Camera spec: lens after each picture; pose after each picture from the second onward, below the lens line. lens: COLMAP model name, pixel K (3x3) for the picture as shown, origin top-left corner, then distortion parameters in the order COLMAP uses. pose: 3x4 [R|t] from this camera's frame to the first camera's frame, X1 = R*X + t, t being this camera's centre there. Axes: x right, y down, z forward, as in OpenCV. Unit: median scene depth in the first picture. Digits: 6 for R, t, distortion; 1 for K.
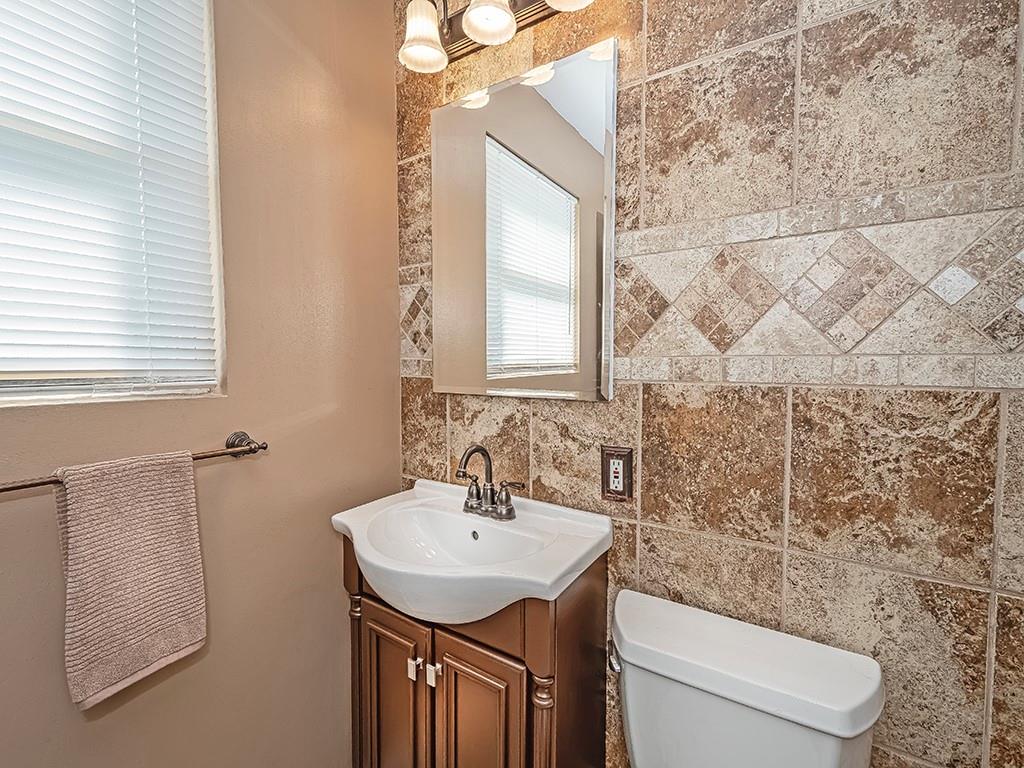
lens RADIAL K [[453.8, 0, 512.7], [0, 453.8, 380.5], [0, 0, 1]] dist [0.005517, -0.001113]
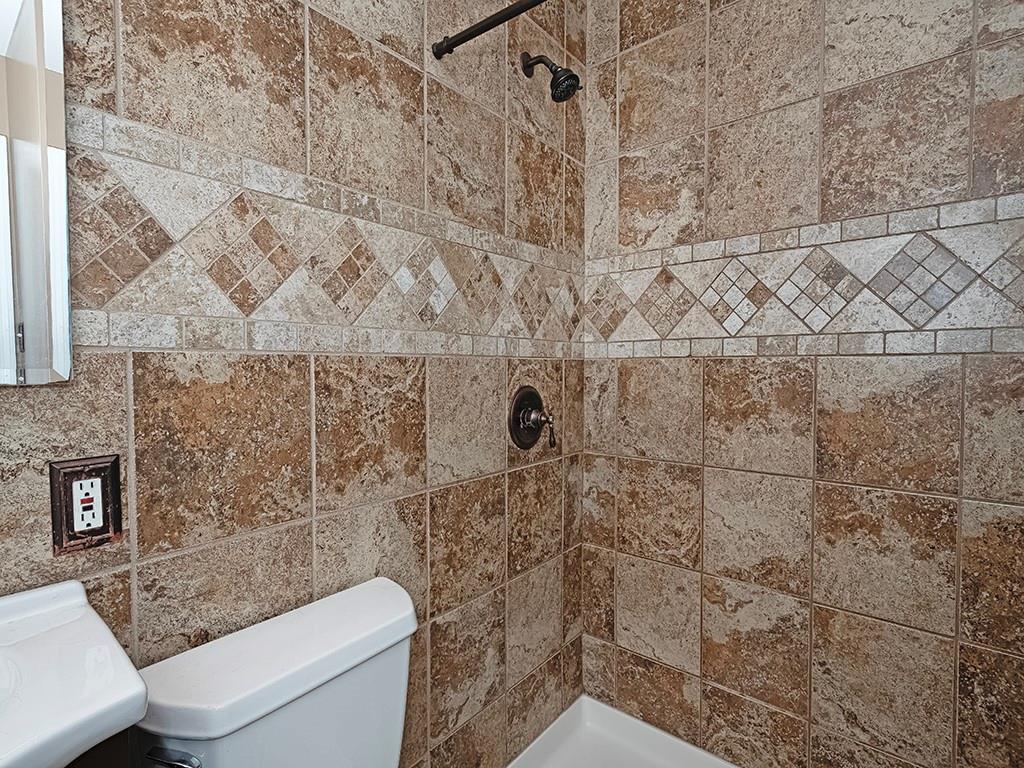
lens RADIAL K [[492.1, 0, 511.4], [0, 492.1, 387.0], [0, 0, 1]] dist [-0.003855, -0.000748]
pose [[0.120837, -0.037791, 0.991953, -0.394746], [0.049409, 0.998265, 0.032012, 0.067238], [-0.991442, 0.045143, 0.122495, 0.404647]]
